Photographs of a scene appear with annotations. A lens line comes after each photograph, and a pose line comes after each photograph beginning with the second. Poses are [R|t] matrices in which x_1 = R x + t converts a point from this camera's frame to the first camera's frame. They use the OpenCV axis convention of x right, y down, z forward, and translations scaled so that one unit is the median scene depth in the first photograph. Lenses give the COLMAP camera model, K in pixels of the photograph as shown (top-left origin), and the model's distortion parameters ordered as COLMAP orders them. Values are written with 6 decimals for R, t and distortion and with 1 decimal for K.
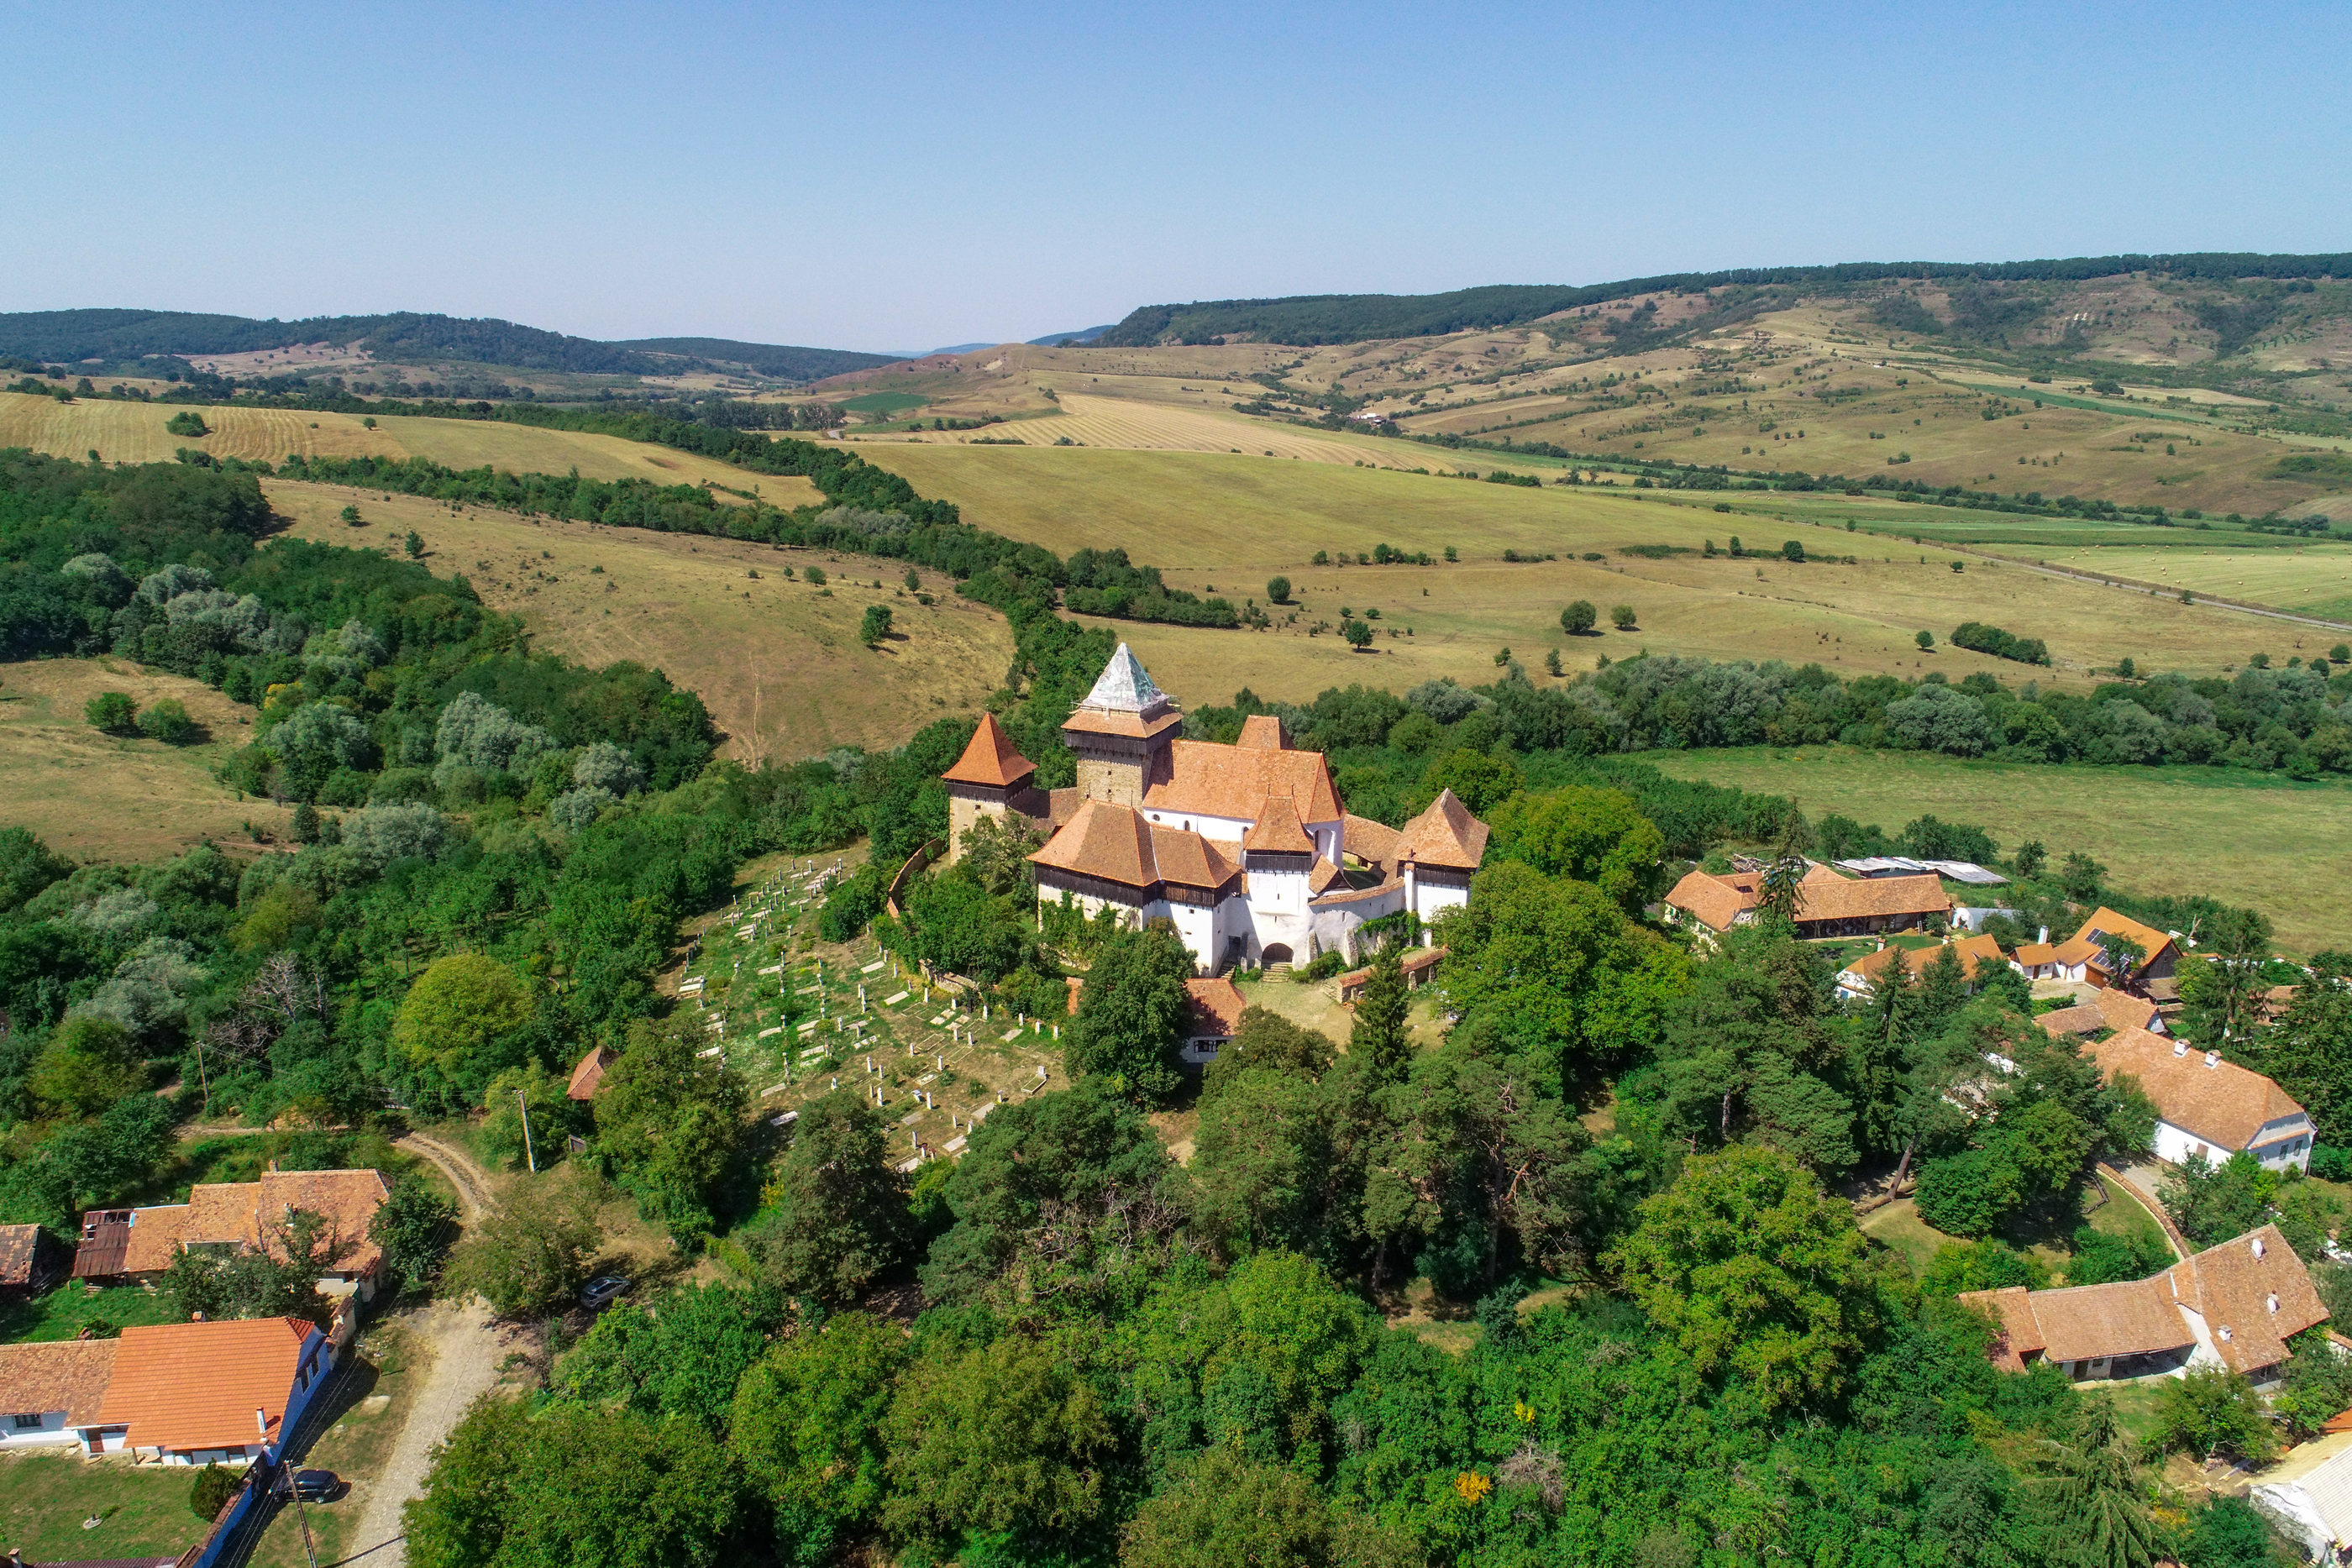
lens RADIAL K [[1571.8, 0, 1176.7], [0, 1571.8, 788.2], [0, 0, 1]] dist [-0.007391, 0.005184]
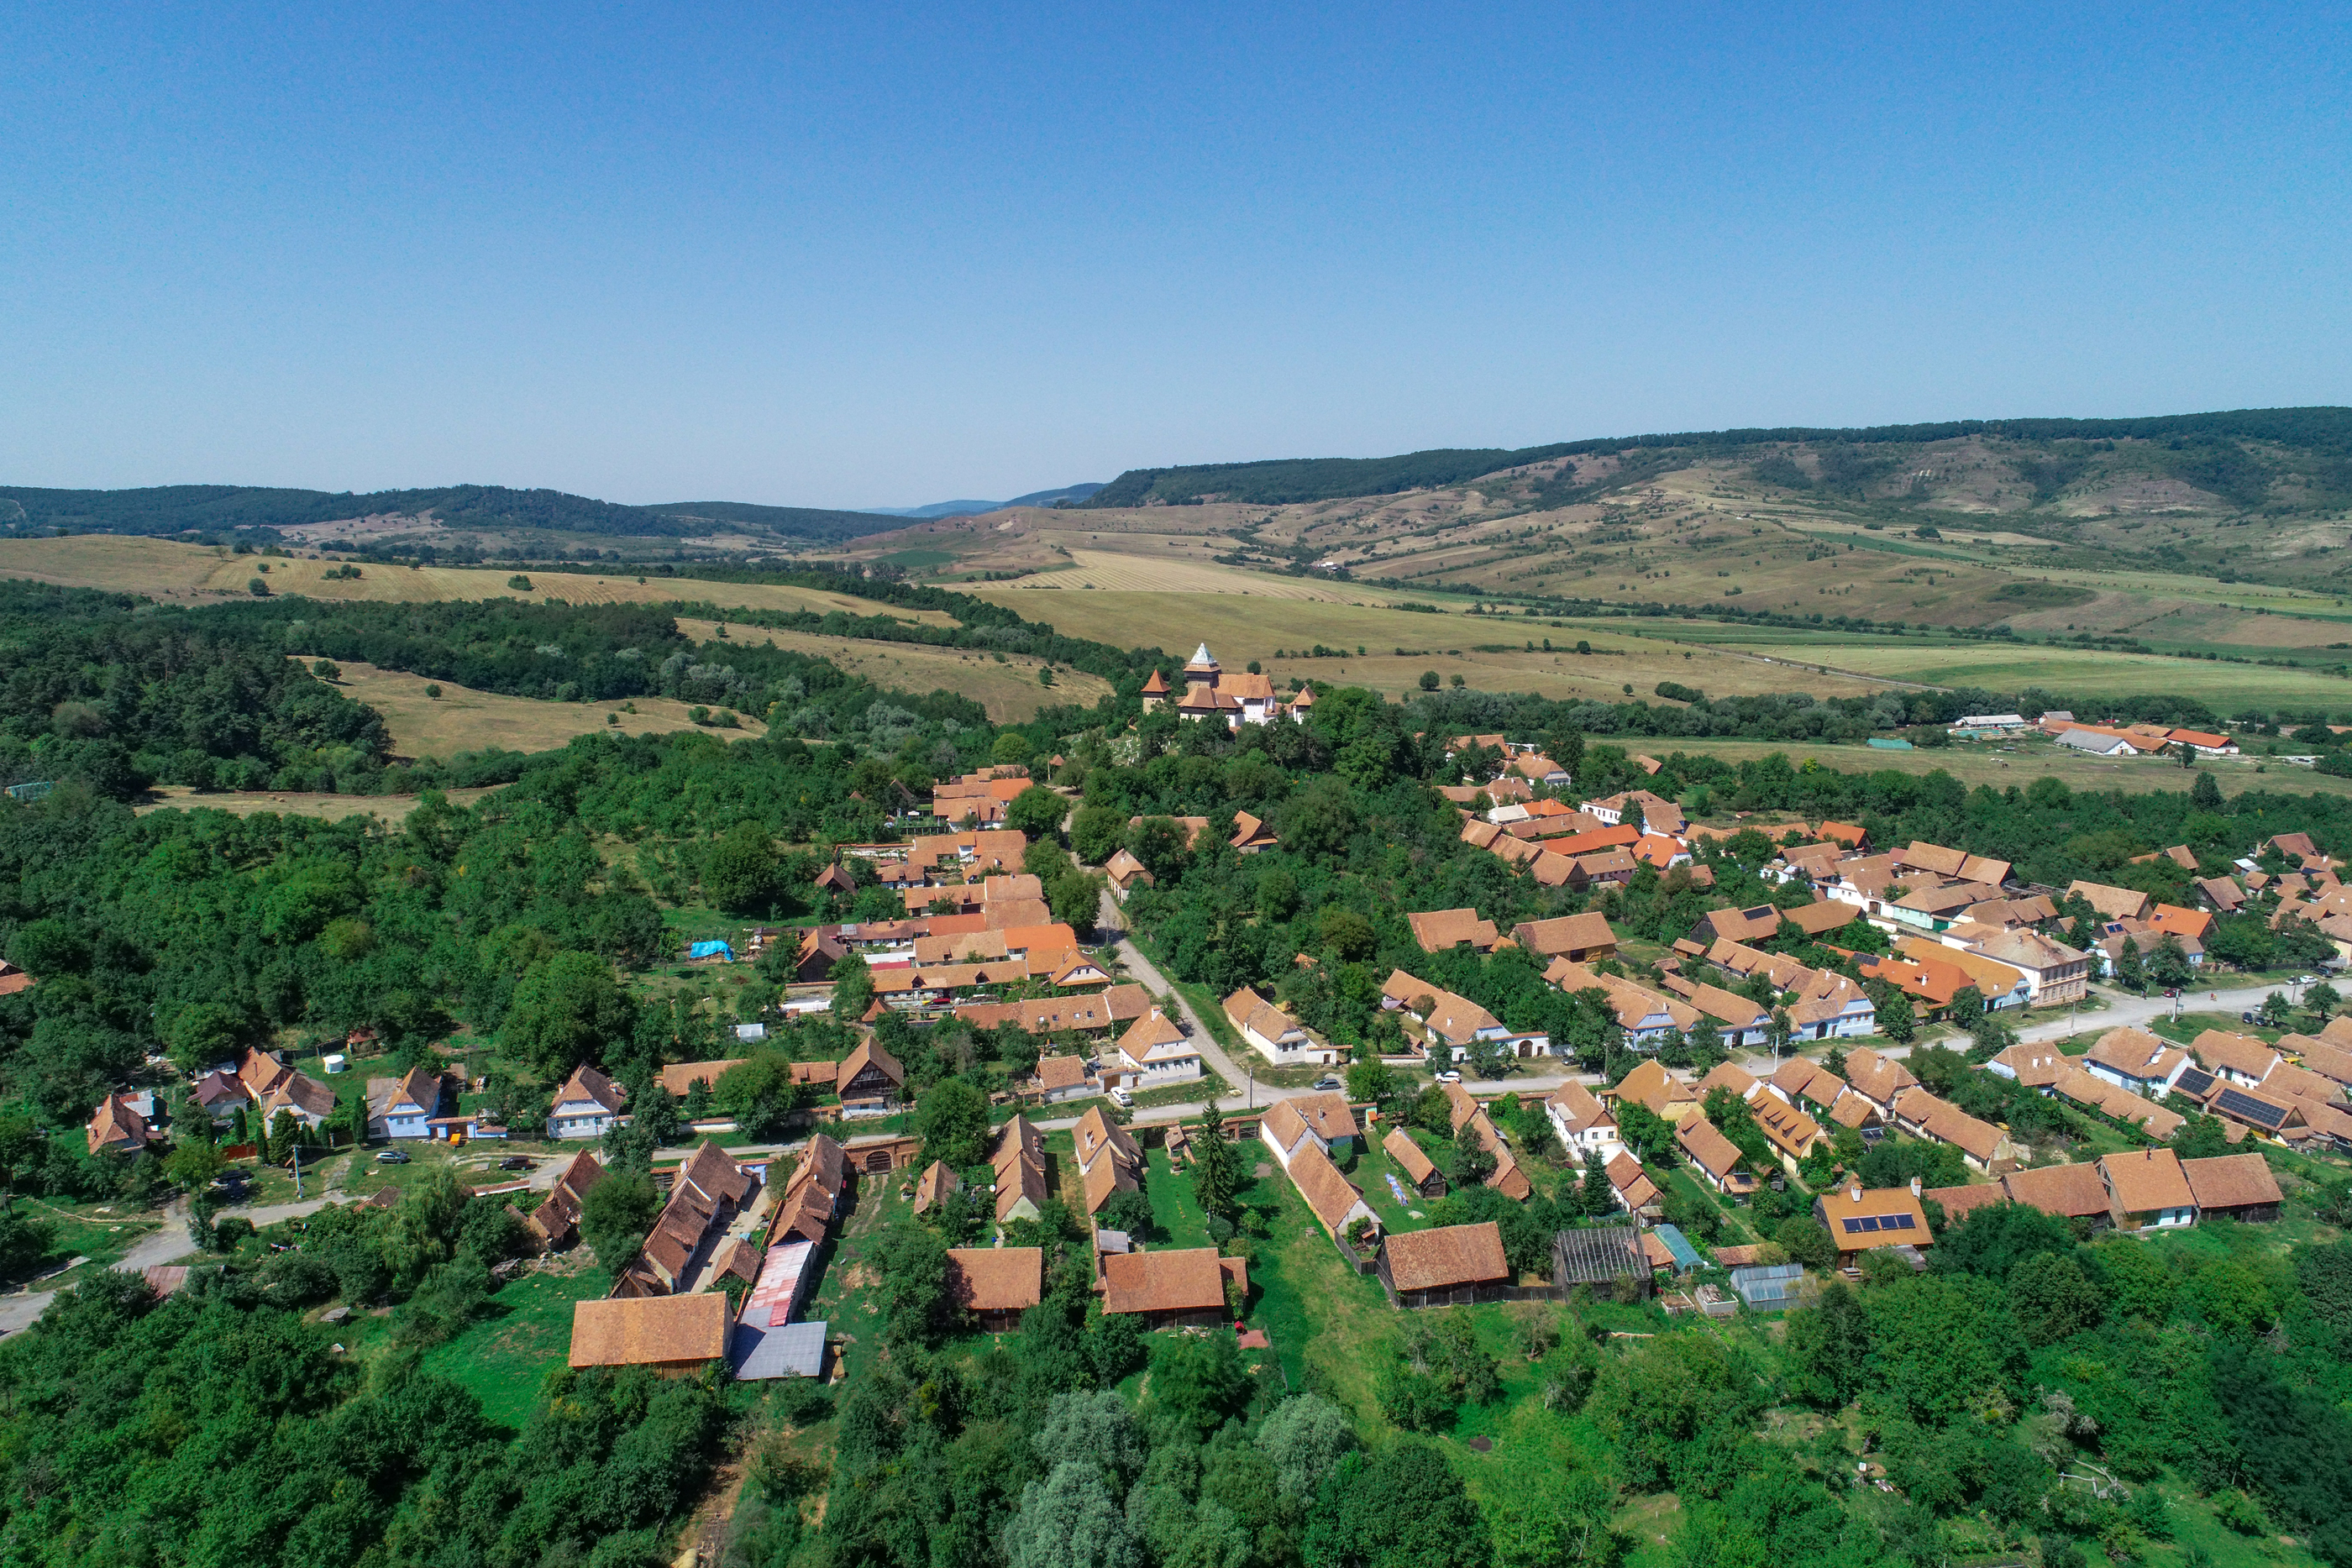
lens RADIAL K [[1571.8, 0, 1171.1], [0, 1571.8, 782.3], [0, 0, 1]] dist [-0.007391, 0.005184]
pose [[0.999822, -0.016052, 0.009933, -0.010738], [0.016925, 0.995314, -0.095204, 0.038884], [-0.008358, 0.095355, 0.995408, -0.168334]]
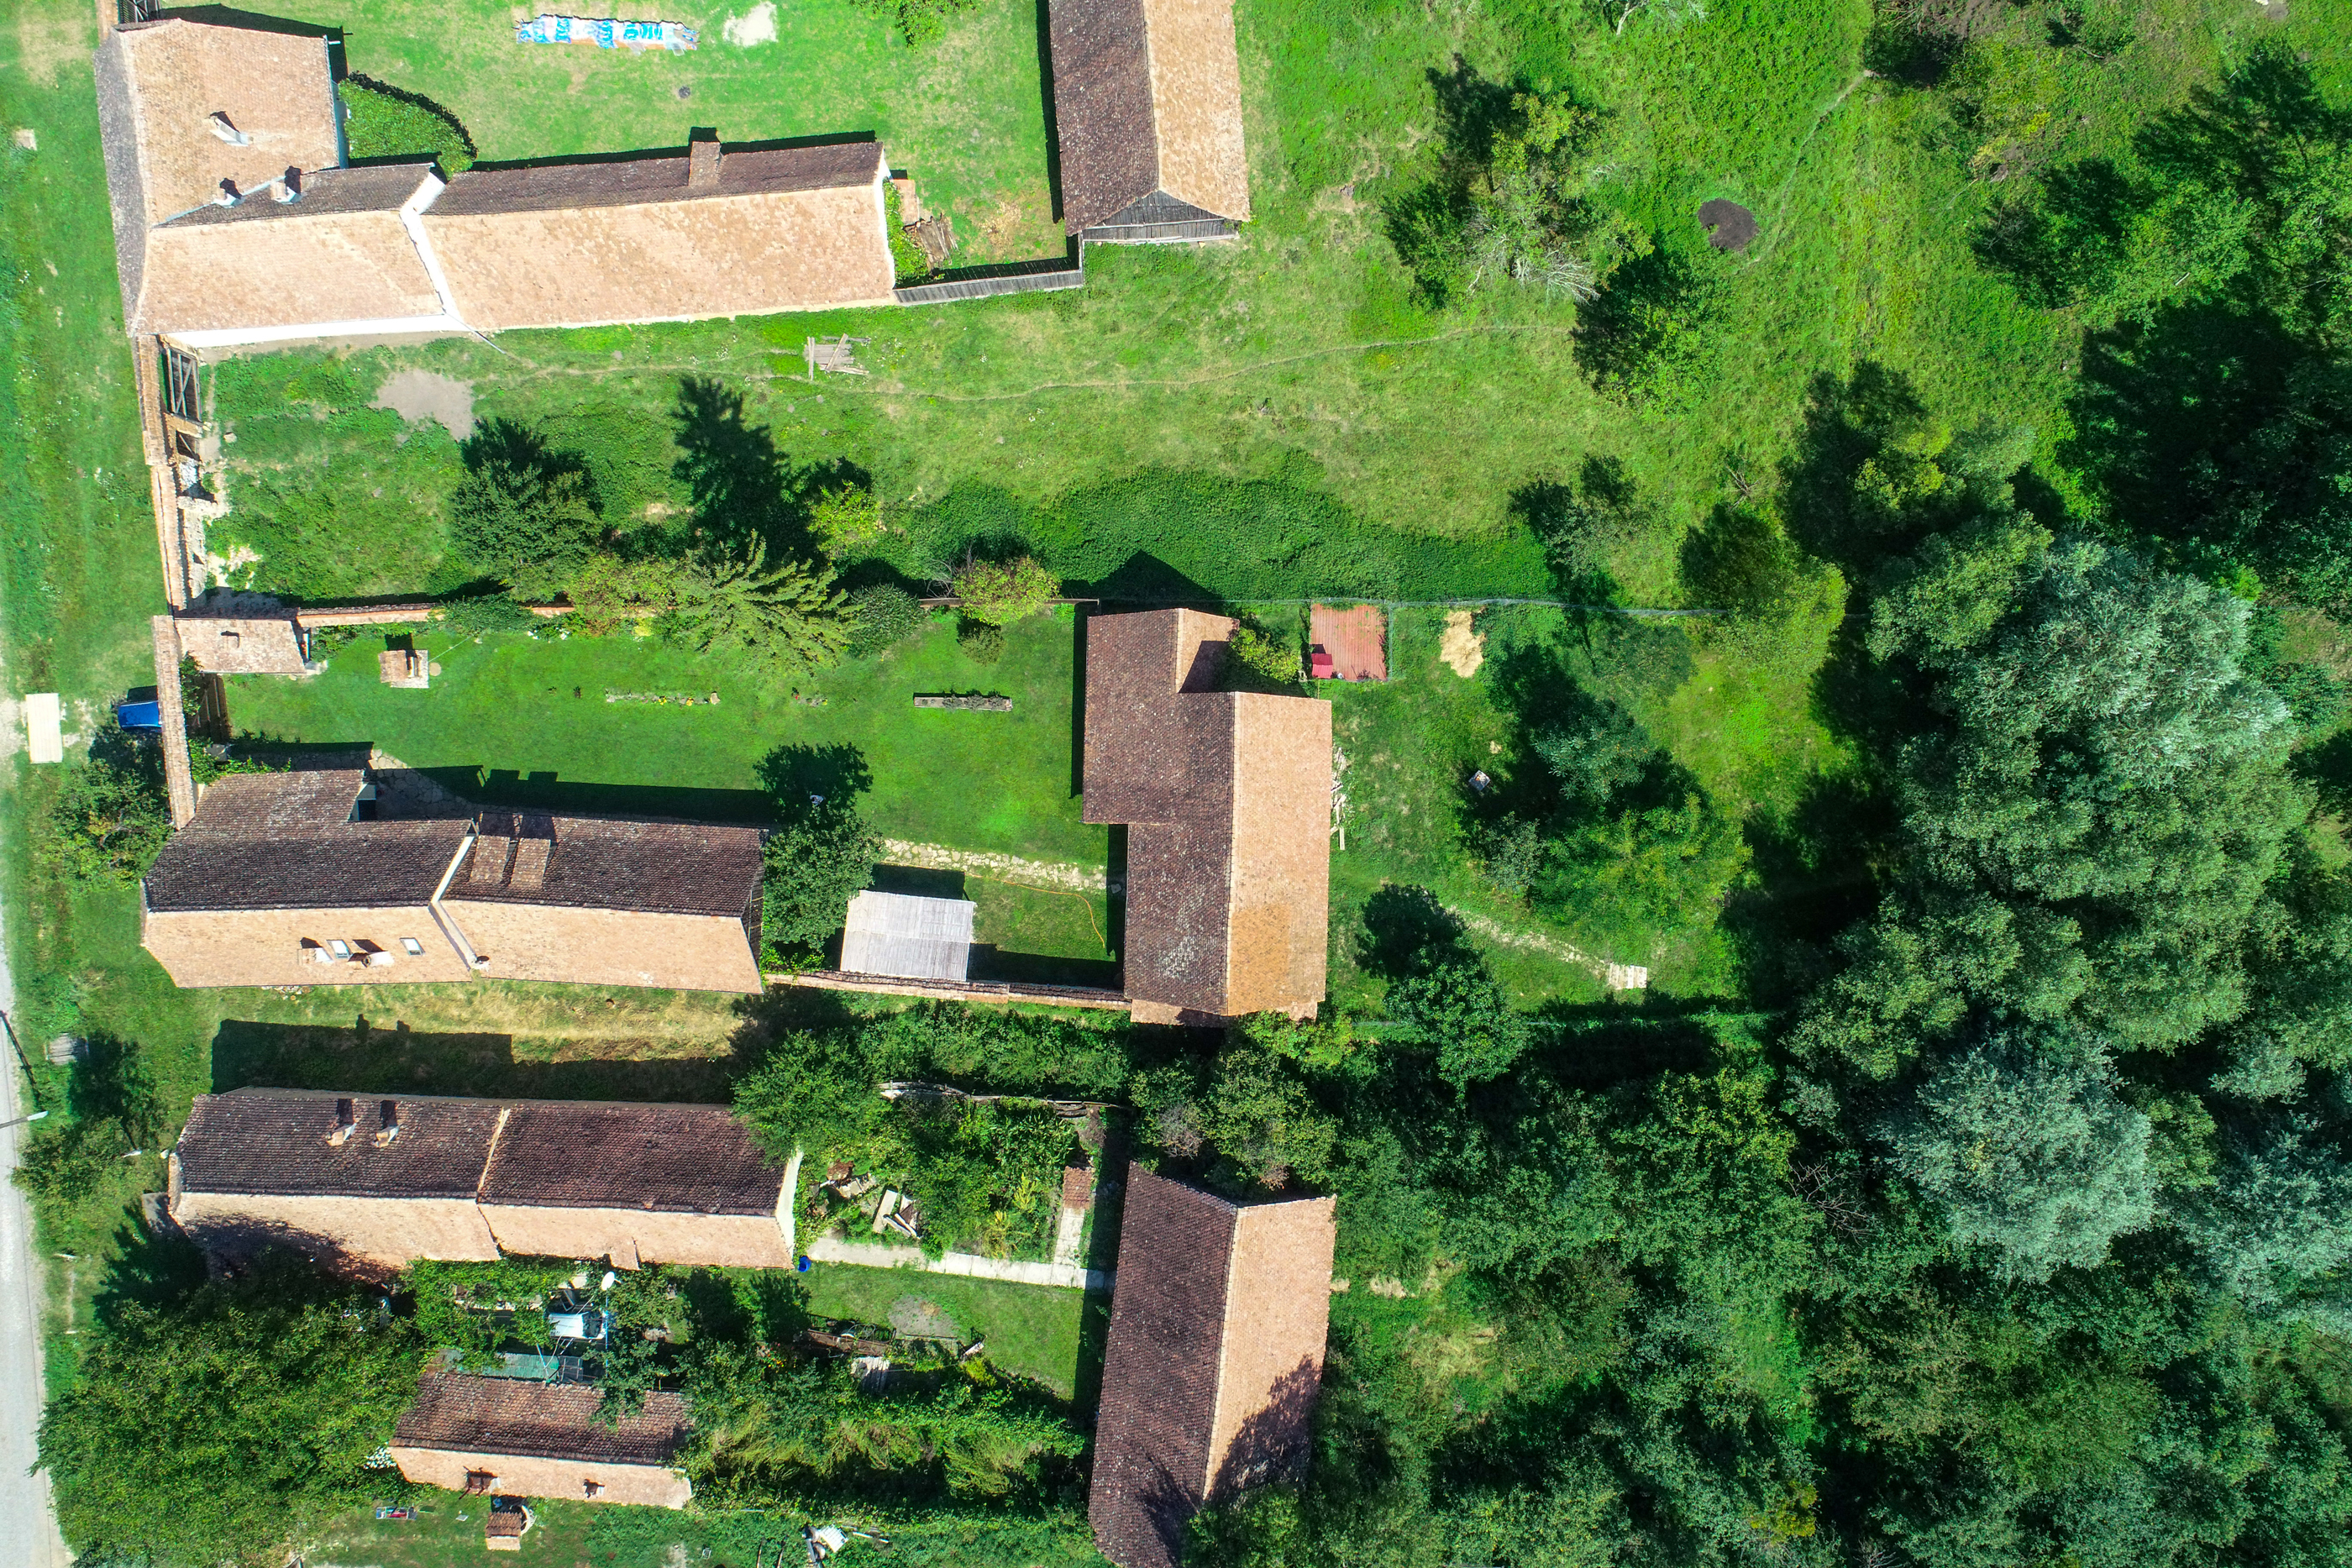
lens RADIAL K [[1571.8, 0, 1179.8], [0, 1571.8, 775.8], [0, 0, 1]] dist [-0.007391, 0.005184]
pose [[0.153964, -0.987967, -0.014702, -0.008846], [0.268326, 0.027486, 0.962936, 0.025348], [-0.950945, -0.152203, 0.269329, -0.077929]]
